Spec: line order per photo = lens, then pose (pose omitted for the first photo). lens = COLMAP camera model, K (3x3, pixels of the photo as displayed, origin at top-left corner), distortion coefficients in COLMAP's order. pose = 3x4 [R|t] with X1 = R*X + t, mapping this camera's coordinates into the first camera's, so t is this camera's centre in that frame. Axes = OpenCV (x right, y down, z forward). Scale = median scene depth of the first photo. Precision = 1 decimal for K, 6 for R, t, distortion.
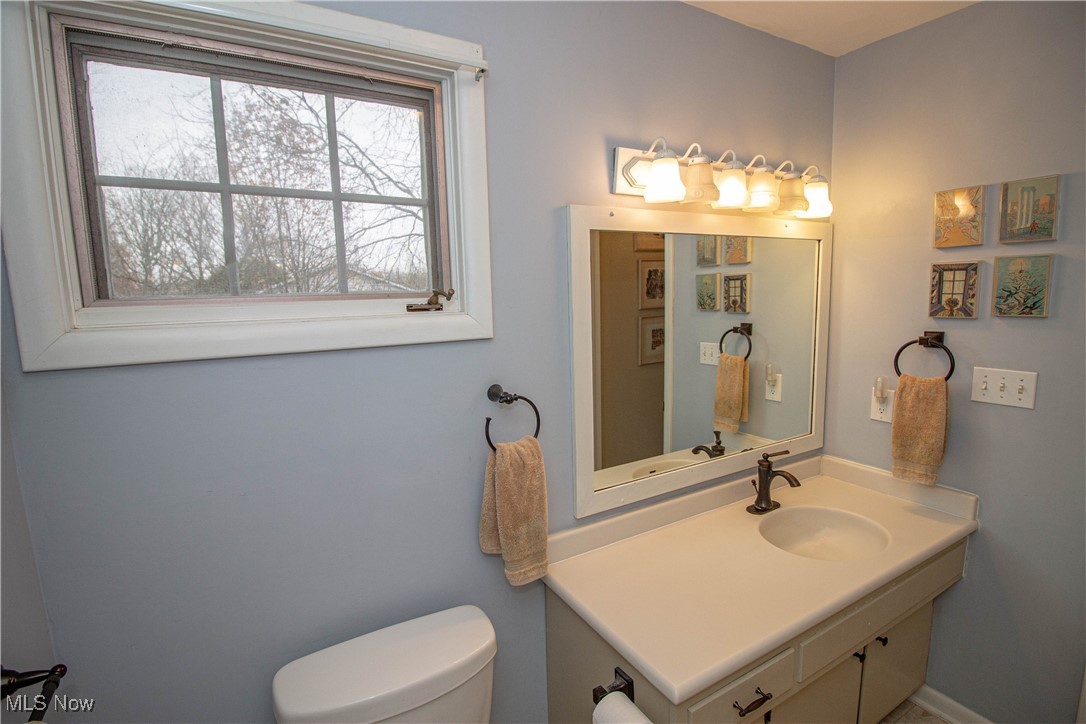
lens RADIAL K [[503.6, 0, 548.0], [0, 503.6, 362.0], [0, 0, 1]] dist [0.001216, -0.017808]
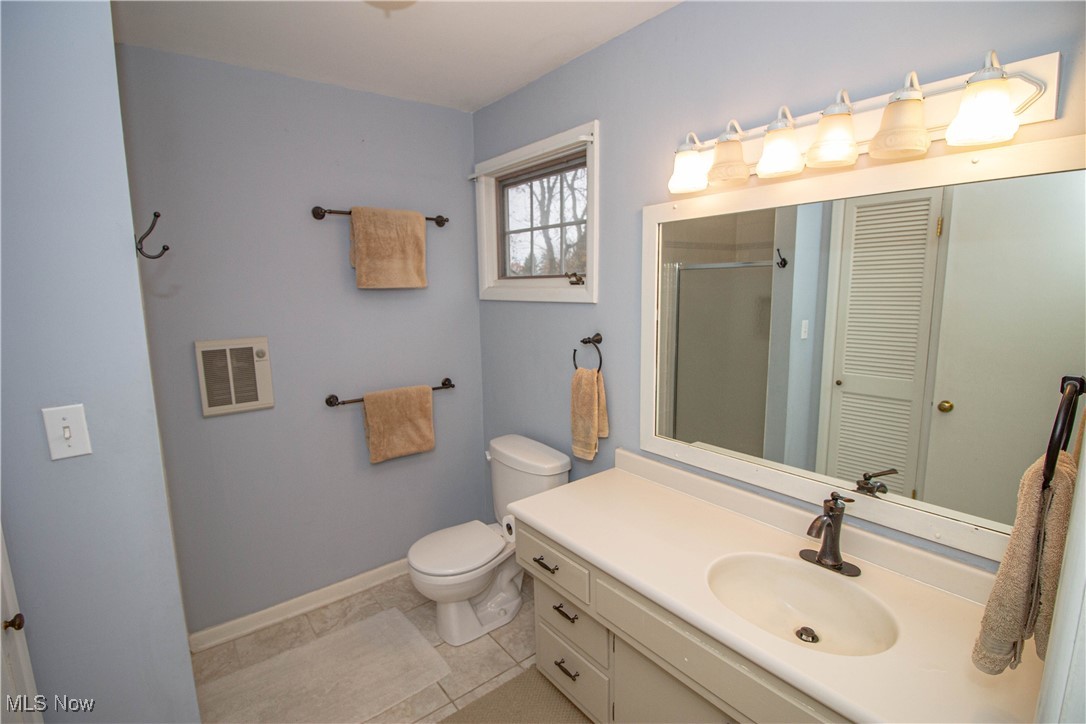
lens RADIAL K [[503.6, 0, 548.0], [0, 503.6, 362.0], [0, 0, 1]] dist [0.001216, -0.017808]
pose [[0.138584, 0.184655, -0.972984, 1.540826], [-0.112609, 0.979030, 0.169763, -0.128159], [0.983928, 0.086040, 0.156472, 0.663777]]
